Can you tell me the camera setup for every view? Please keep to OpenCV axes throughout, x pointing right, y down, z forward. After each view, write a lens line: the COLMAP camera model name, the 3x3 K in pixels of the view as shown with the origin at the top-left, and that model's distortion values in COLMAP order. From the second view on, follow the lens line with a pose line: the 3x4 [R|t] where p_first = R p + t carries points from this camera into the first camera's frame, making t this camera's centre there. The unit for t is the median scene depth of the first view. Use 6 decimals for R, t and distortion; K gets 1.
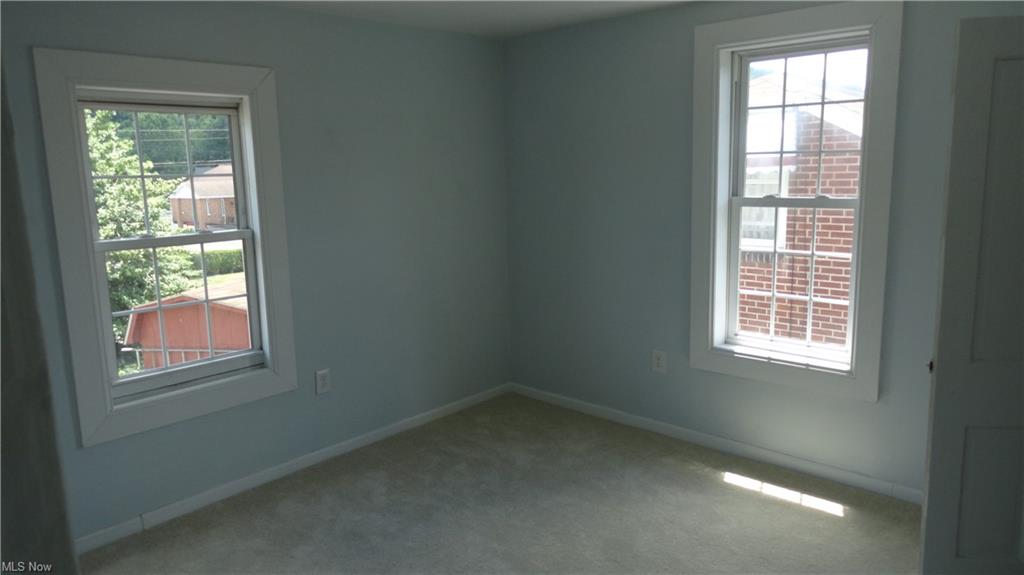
lens RADIAL K [[703.7, 0, 515.0], [0, 703.7, 288.4], [0, 0, 1]] dist [-0.009424, 0.013712]
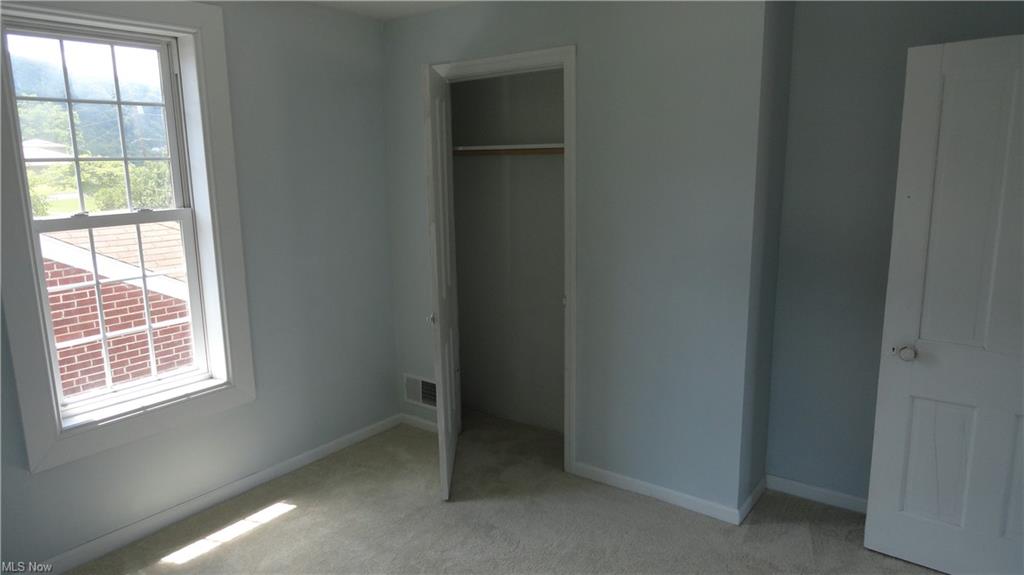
lens RADIAL K [[703.7, 0, 511.9], [0, 703.7, 286.6], [0, 0, 1]] dist [-0.009424, 0.013712]
pose [[-0.117600, -0.163641, 0.979486, -0.492816], [0.185090, 0.965434, 0.183516, -0.113557], [-0.975660, 0.202874, -0.083246, 0.638282]]
